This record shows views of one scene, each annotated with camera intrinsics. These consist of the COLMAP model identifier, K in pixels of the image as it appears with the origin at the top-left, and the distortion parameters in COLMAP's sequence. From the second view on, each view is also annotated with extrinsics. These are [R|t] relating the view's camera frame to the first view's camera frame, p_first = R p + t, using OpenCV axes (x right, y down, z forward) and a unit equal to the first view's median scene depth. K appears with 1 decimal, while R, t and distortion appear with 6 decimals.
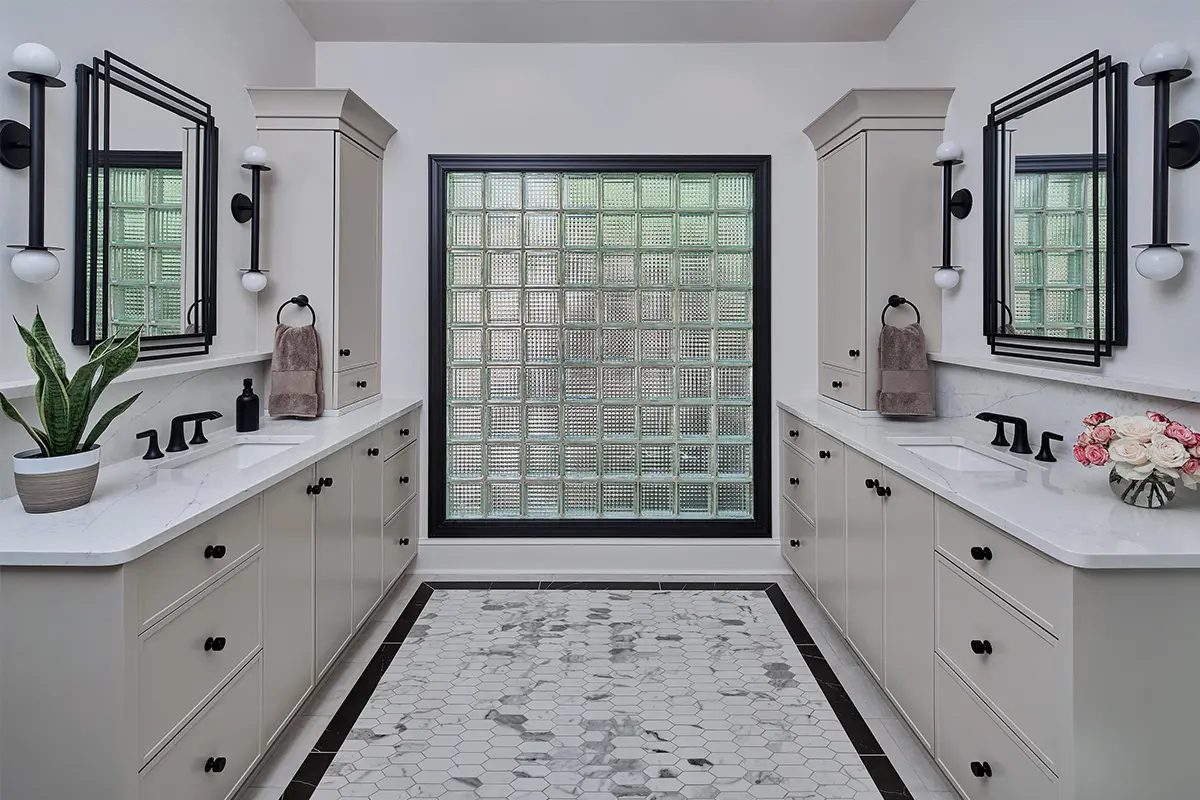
lens RADIAL K [[597.9, 0, 600.2], [0, 597.9, 383.6], [0, 0, 1]] dist [0.003403, 0.000276]
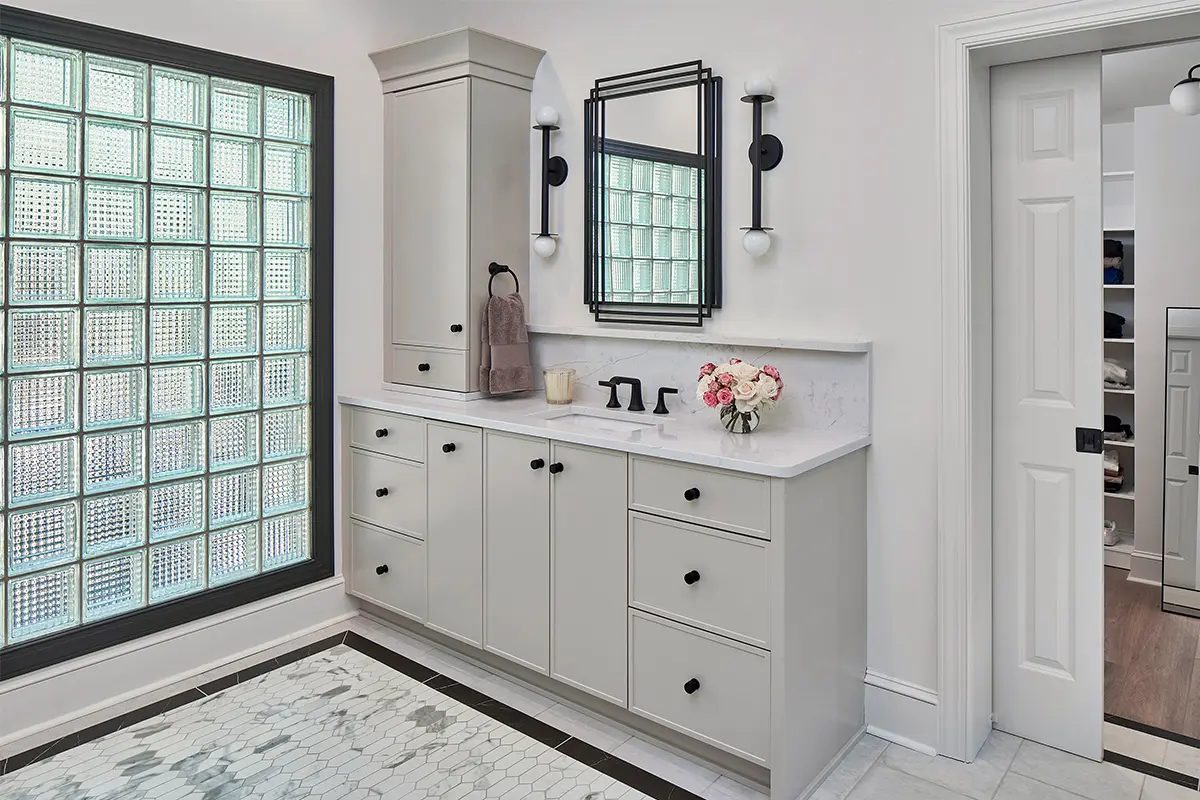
lens RADIAL K [[808.9, 0, 600.0], [0, 808.9, 400.0], [0, 0, 1]] dist [-0.007749, -0.002997]
pose [[0.628683, -0.113295, 0.769365, -0.402994], [0.094379, 0.993134, 0.069125, -0.009919], [-0.771913, 0.029155, 0.635059, 0.102555]]
